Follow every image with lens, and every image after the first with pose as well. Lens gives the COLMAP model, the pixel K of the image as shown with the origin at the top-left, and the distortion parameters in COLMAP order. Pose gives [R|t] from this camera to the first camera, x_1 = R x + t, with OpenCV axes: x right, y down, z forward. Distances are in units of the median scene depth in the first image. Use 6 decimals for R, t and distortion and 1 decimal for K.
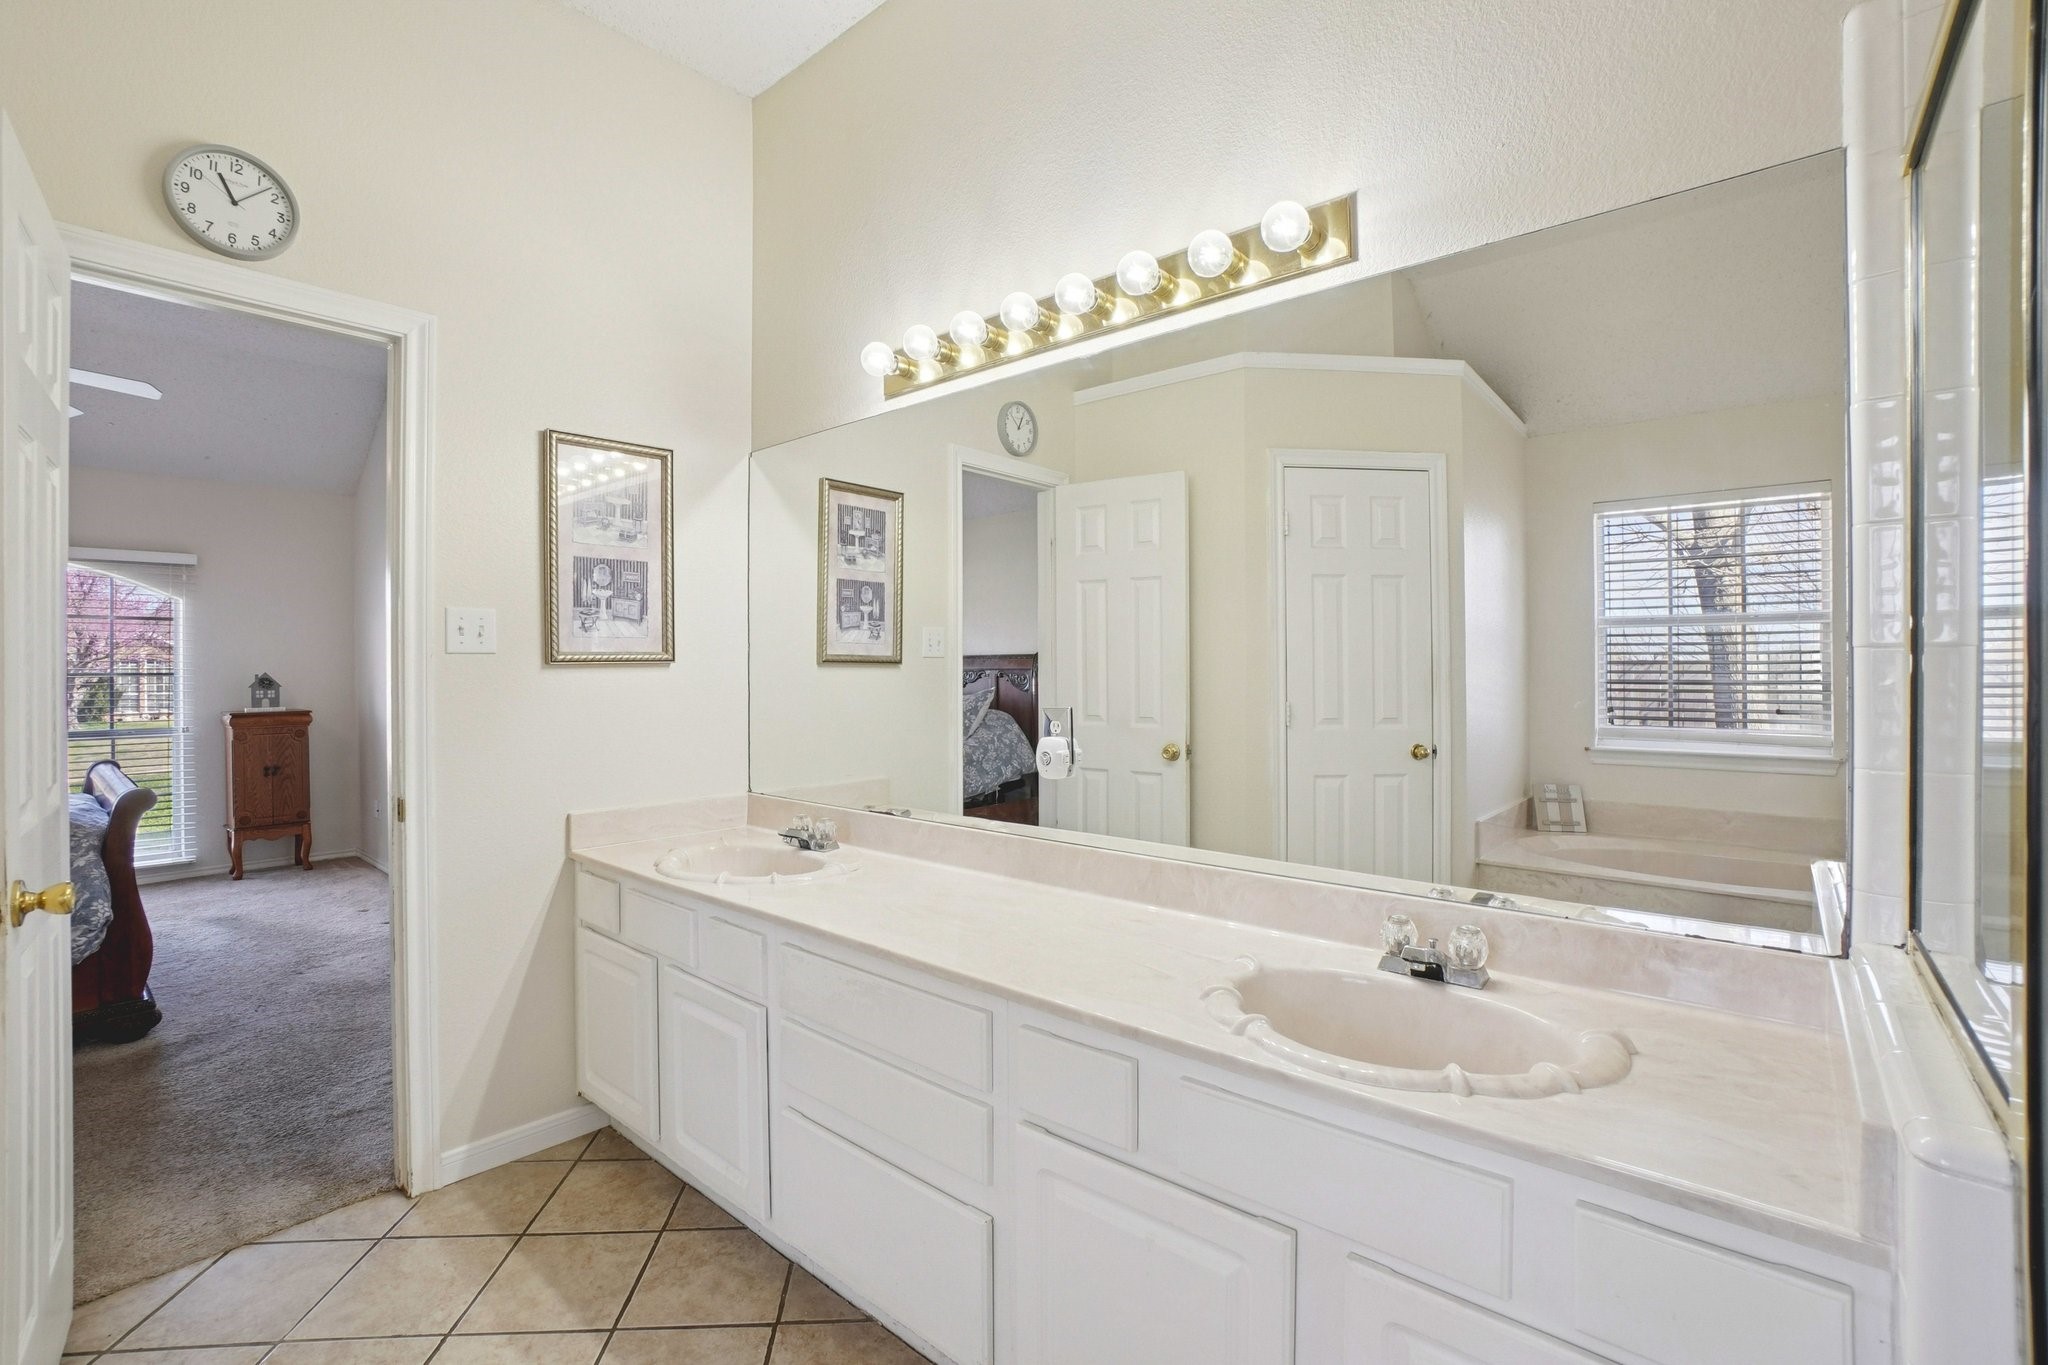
lens RADIAL K [[896.5, 0, 1012.2], [0, 896.5, 665.8], [0, 0, 1]] dist [-0.061318, 0.018263]
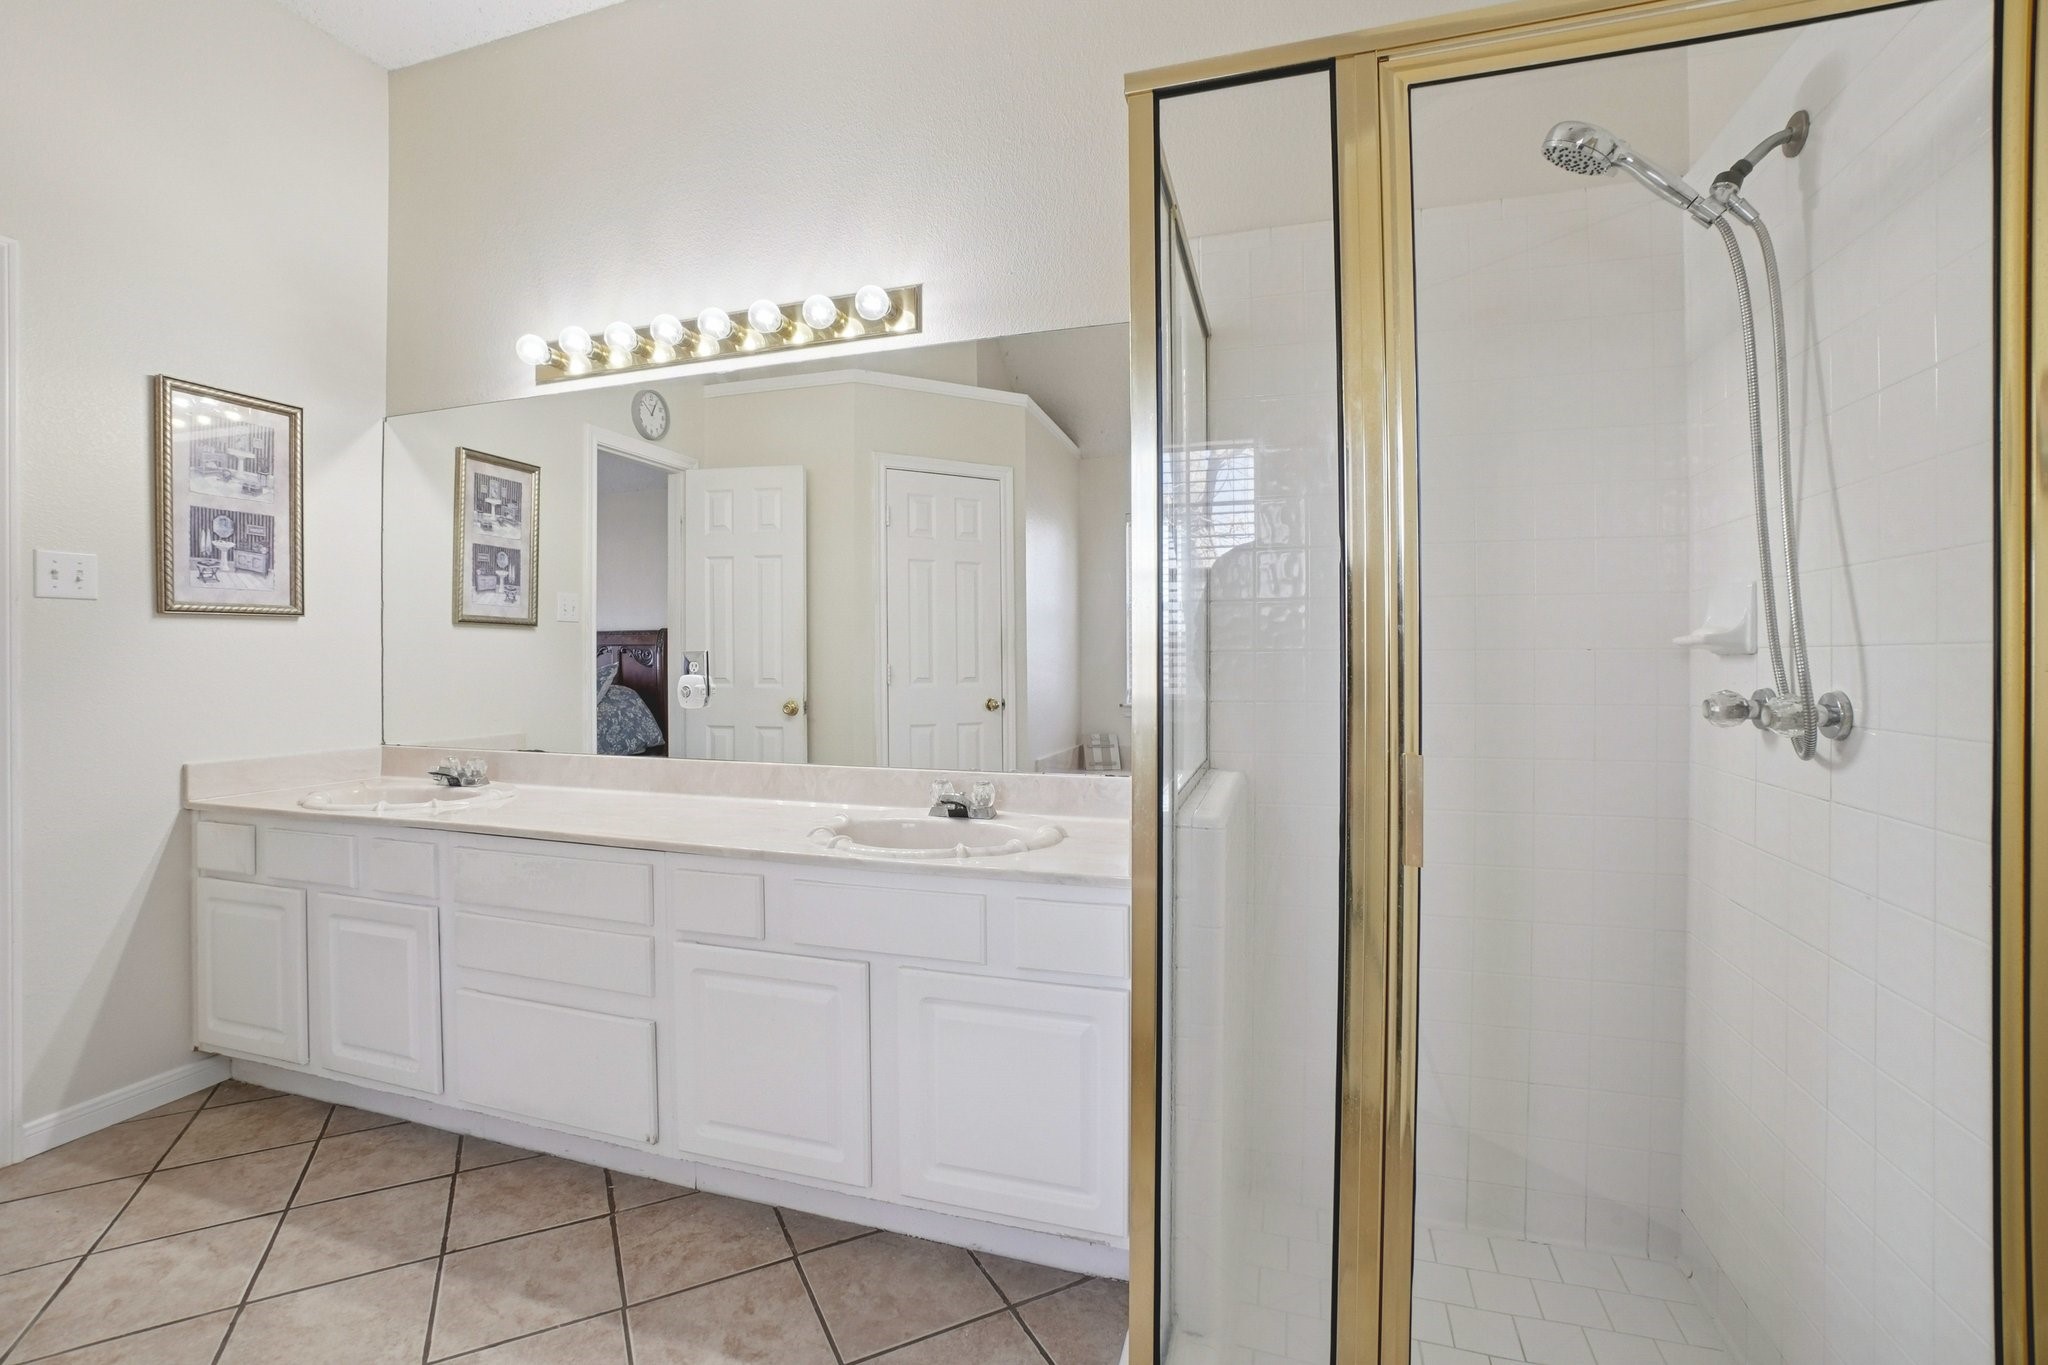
lens RADIAL K [[896.5, 0, 1012.2], [0, 896.5, 665.8], [0, 0, 1]] dist [-0.061318, 0.018263]
pose [[0.915593, -0.002075, 0.402102, -0.037463], [-0.001962, 0.999952, 0.009627, 0.045585], [-0.402102, -0.009604, 0.915544, -0.262387]]
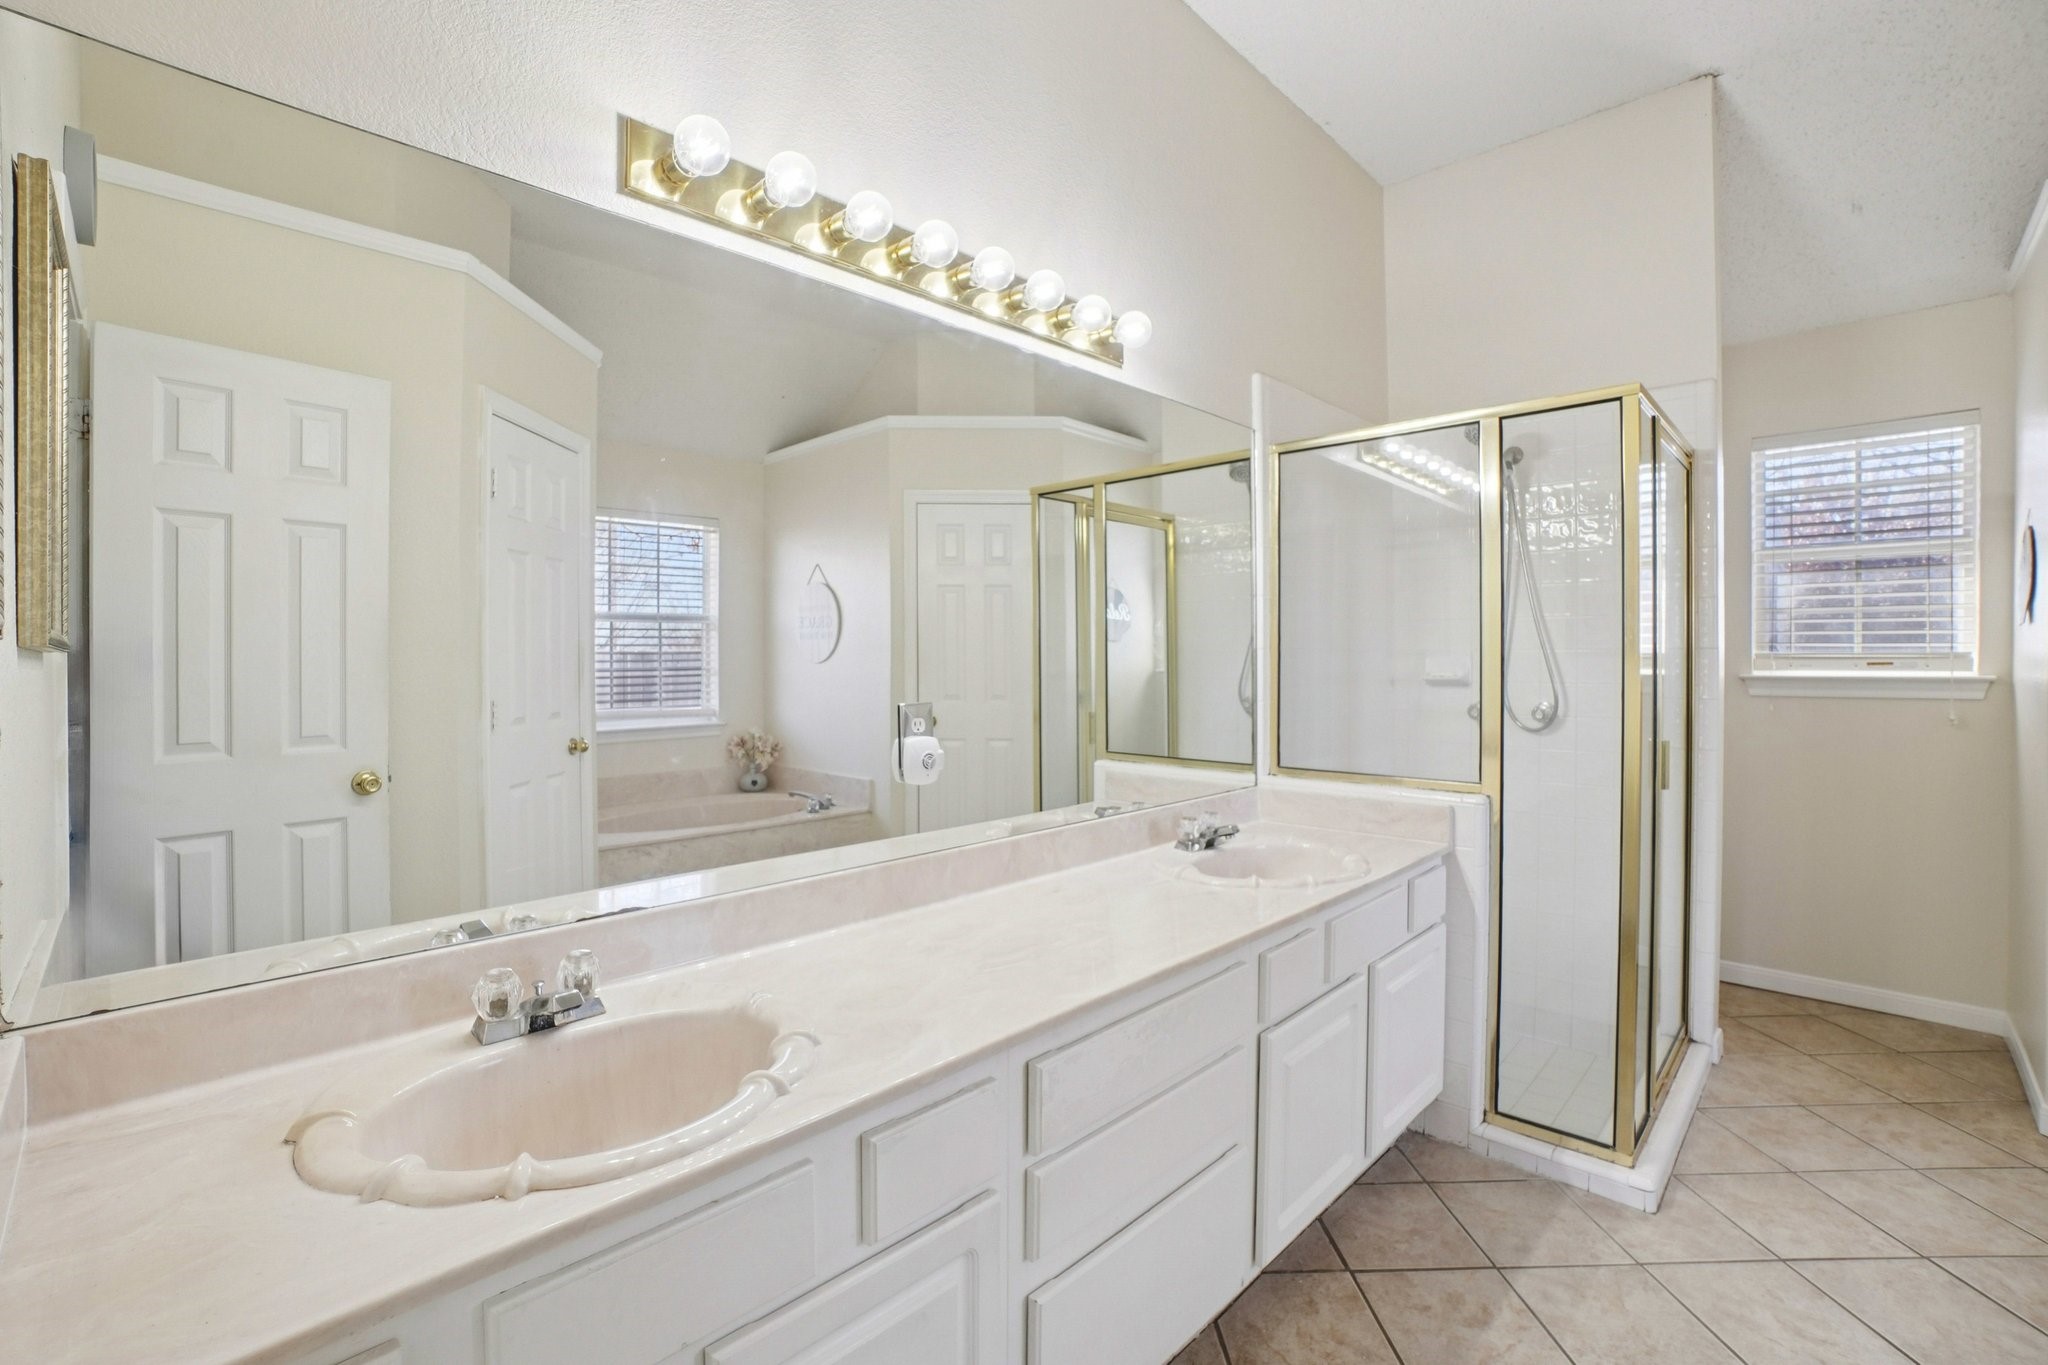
lens RADIAL K [[896.5, 0, 1012.2], [0, 896.5, 665.8], [0, 0, 1]] dist [-0.061318, 0.018263]
pose [[0.071540, -0.011983, 0.997366, -0.686428], [0.000935, 0.999928, 0.011946, -0.000447], [-0.997437, 0.000078, 0.071546, 0.702813]]
